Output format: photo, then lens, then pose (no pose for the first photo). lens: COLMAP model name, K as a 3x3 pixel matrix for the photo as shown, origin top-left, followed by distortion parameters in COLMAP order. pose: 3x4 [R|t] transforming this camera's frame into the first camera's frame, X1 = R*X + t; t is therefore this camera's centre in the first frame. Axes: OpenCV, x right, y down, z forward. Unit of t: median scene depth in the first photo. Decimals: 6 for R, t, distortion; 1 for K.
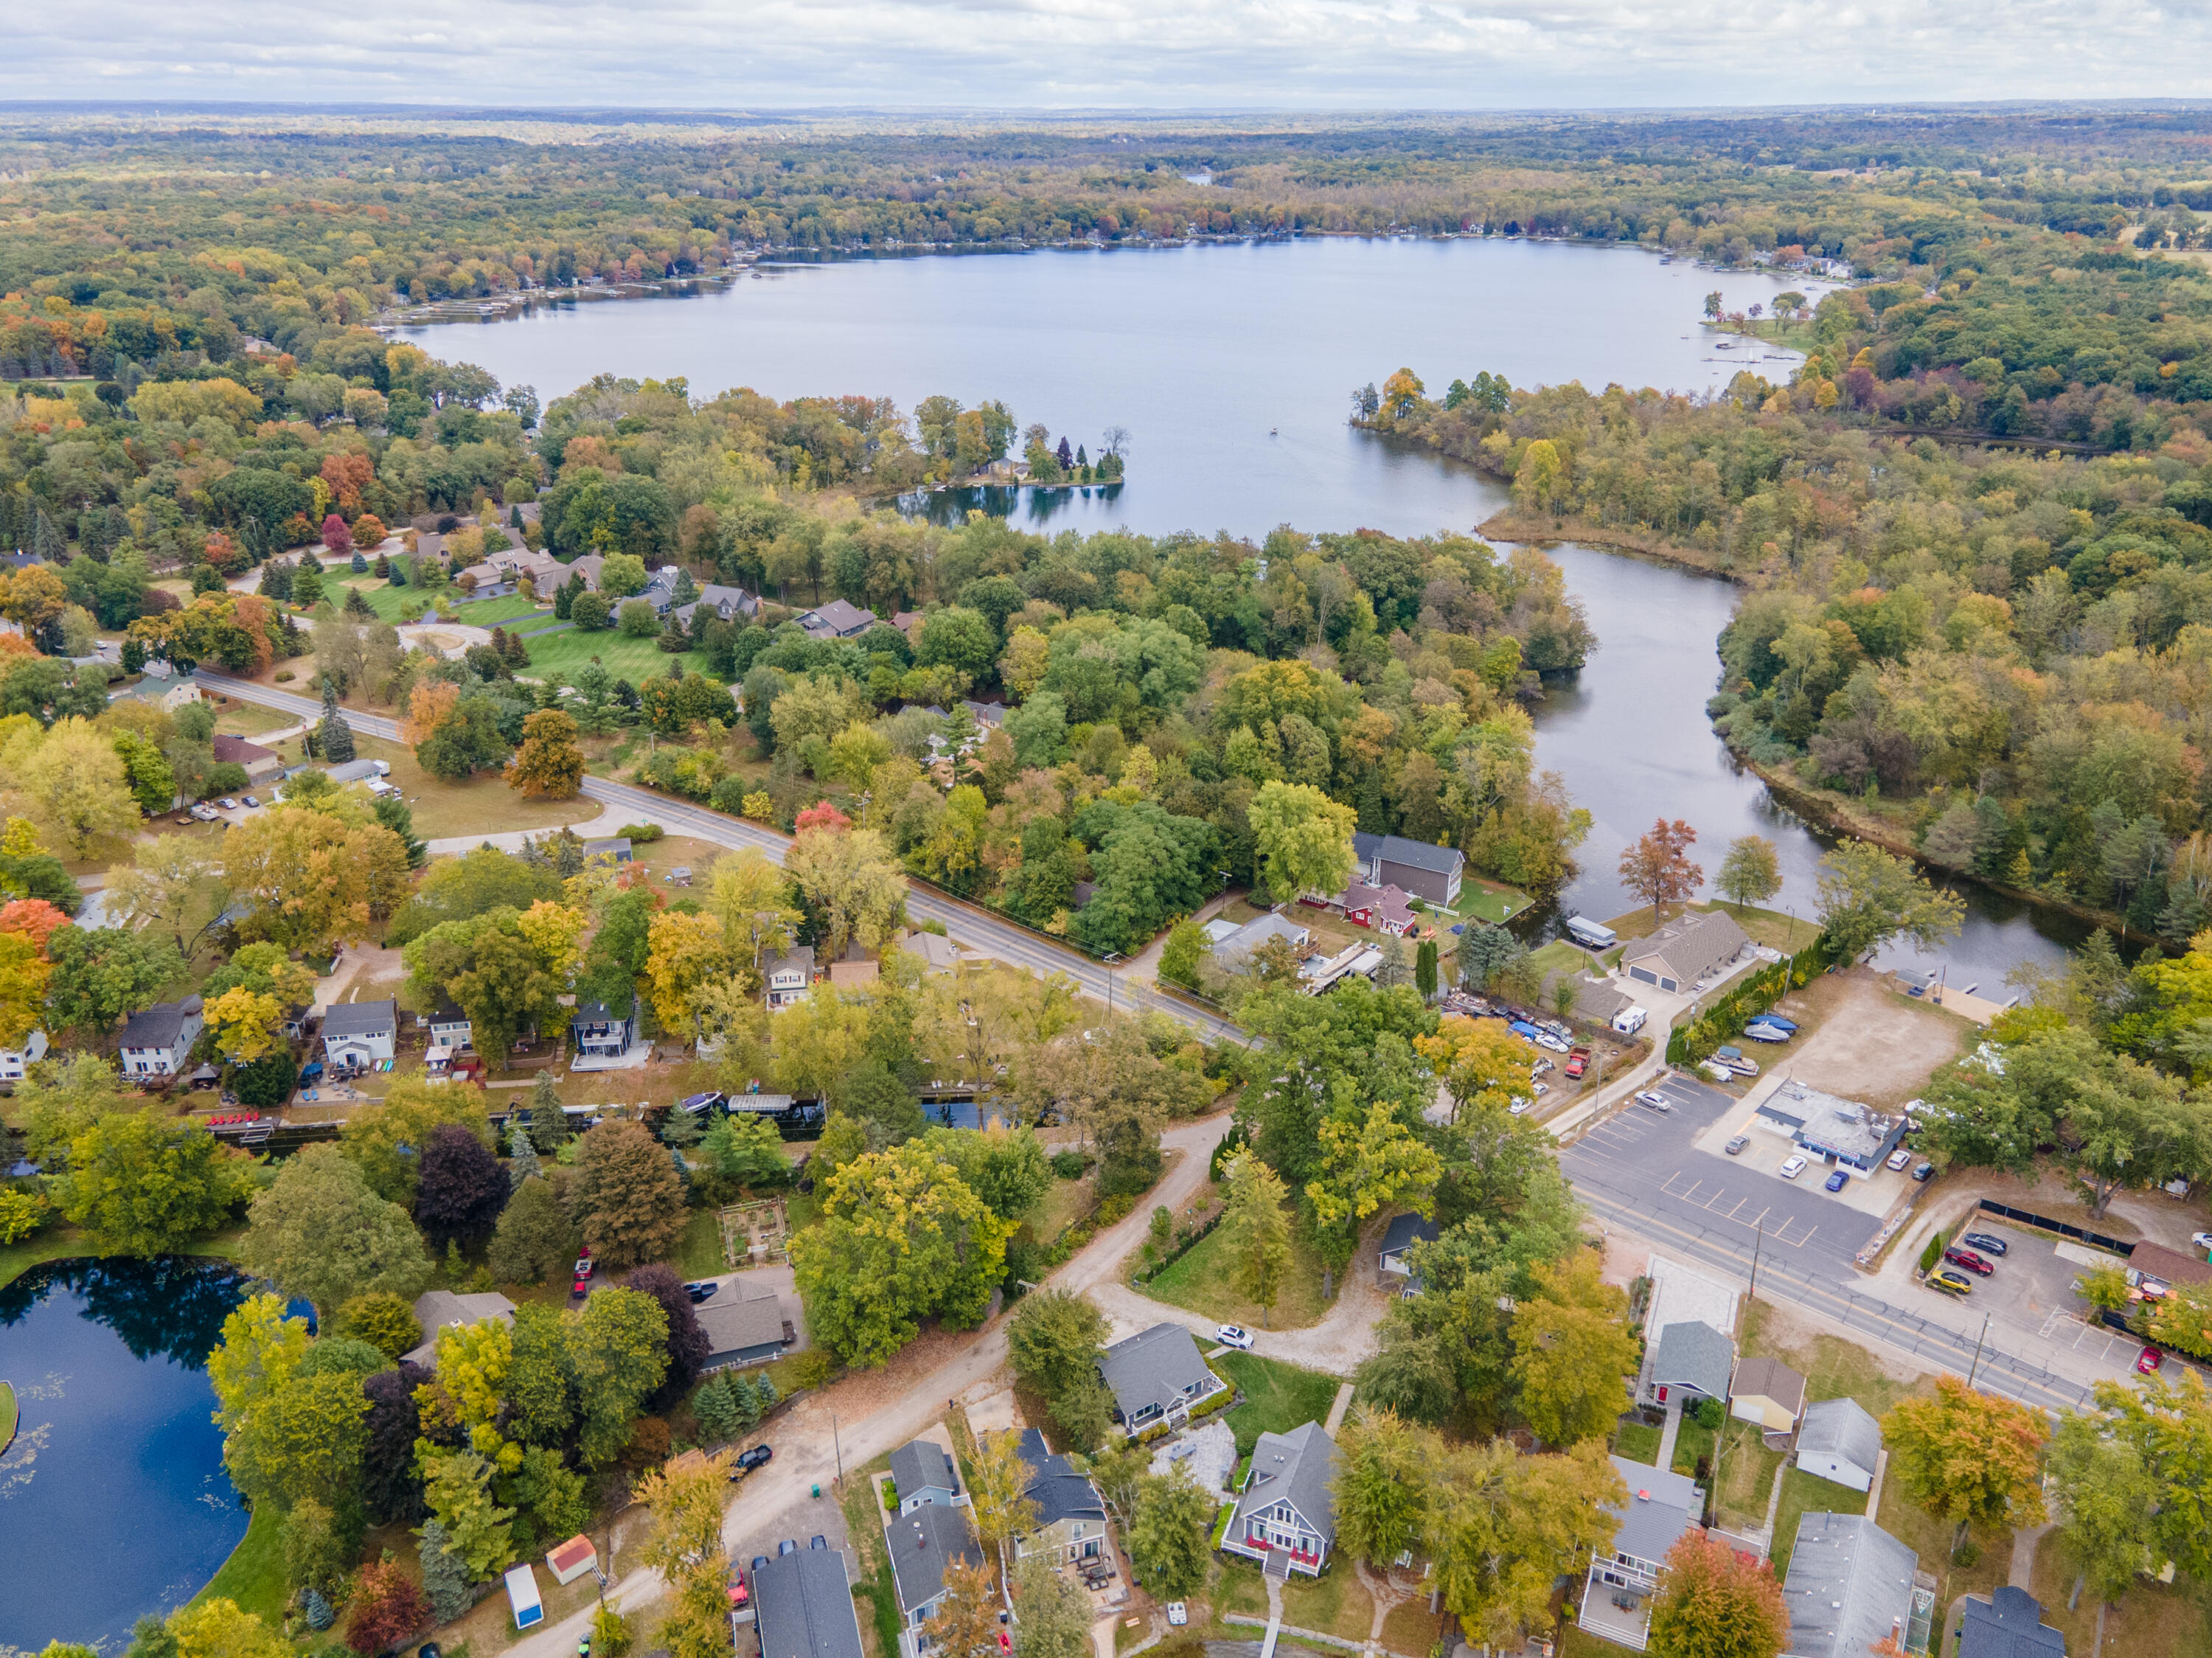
lens RADIAL K [[1754.7, 0, 1140.8], [0, 1754.7, 831.9], [0, 0, 1]] dist [0.001866, 0.070204]
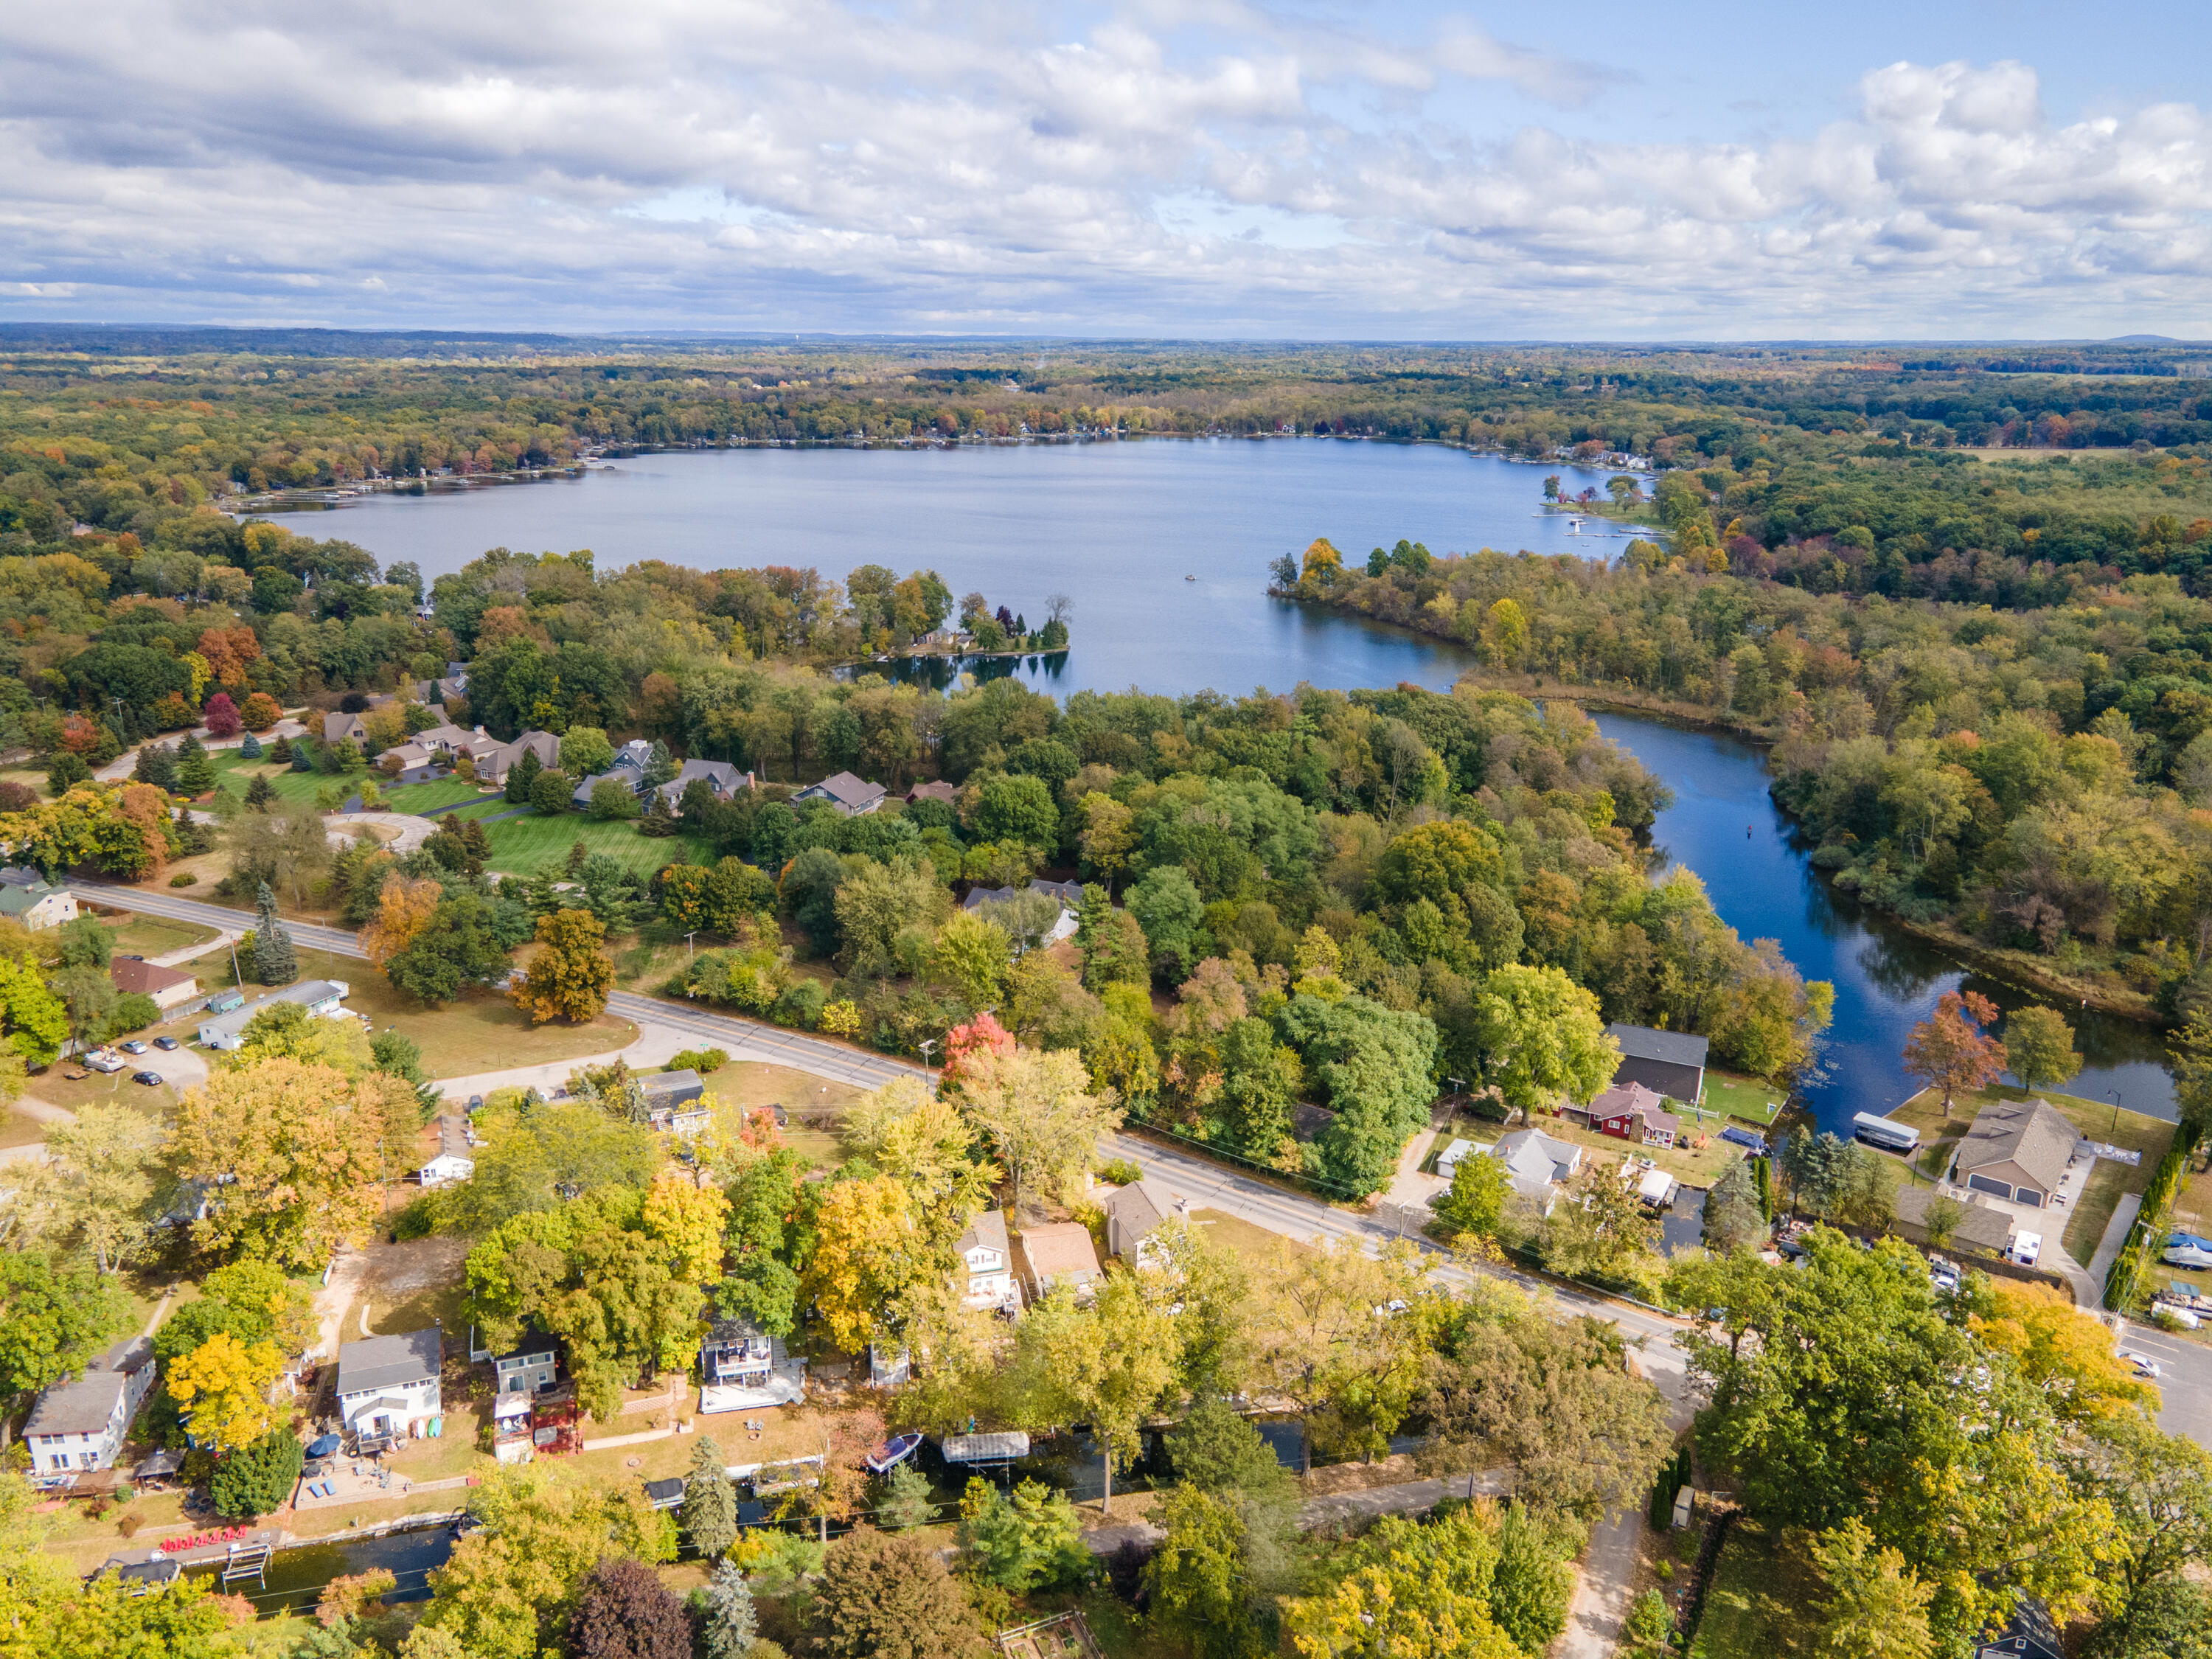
lens RADIAL K [[1670.0, 0, 1156.5], [0, 1670.0, 837.8], [0, 0, 1]] dist [0.007130, 0.051668]
pose [[0.992096, -0.029768, 0.121895, -0.094839], [0.041407, 0.994702, -0.094094, -0.011110], [-0.118449, 0.098398, 0.988073, 0.123247]]
